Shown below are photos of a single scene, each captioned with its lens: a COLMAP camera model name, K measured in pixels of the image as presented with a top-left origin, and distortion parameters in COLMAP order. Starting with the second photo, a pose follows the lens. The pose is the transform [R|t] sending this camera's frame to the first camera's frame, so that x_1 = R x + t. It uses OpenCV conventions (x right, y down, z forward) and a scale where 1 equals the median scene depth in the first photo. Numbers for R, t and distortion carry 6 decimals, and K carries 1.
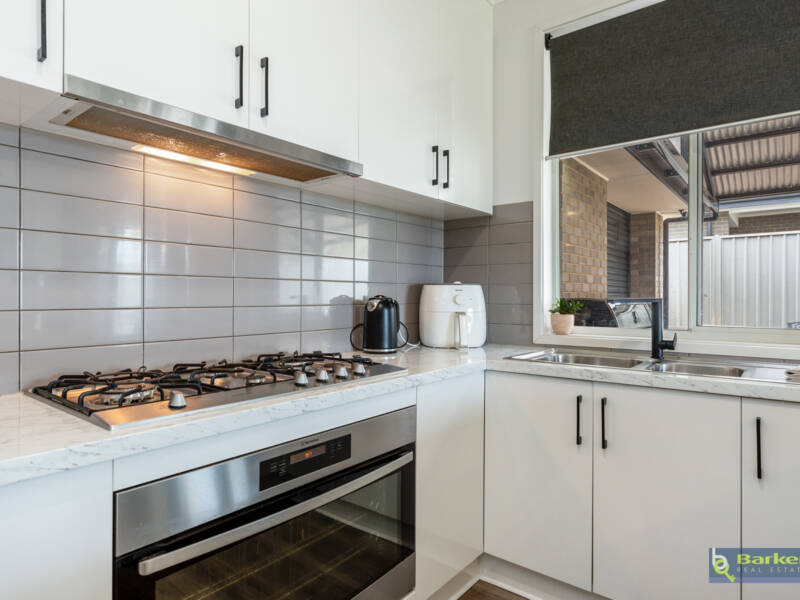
lens RADIAL K [[487.0, 0, 400.0], [0, 487.0, 300.0], [0, 0, 1]] dist [0.003729, -0.001651]
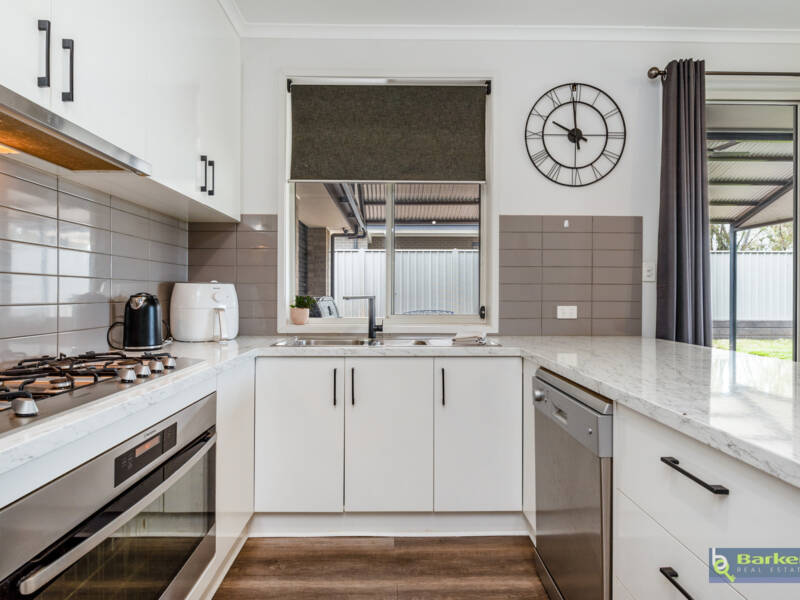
lens RADIAL K [[442.3, 0, 400.0], [0, 442.3, 300.0], [0, 0, 1]] dist [-0.001707, -0.001620]
pose [[0.773385, -0.007145, 0.633896, -0.207191], [0.003338, 0.999969, 0.007198, 0.000246], [-0.633928, -0.003451, 0.773385, -0.038943]]
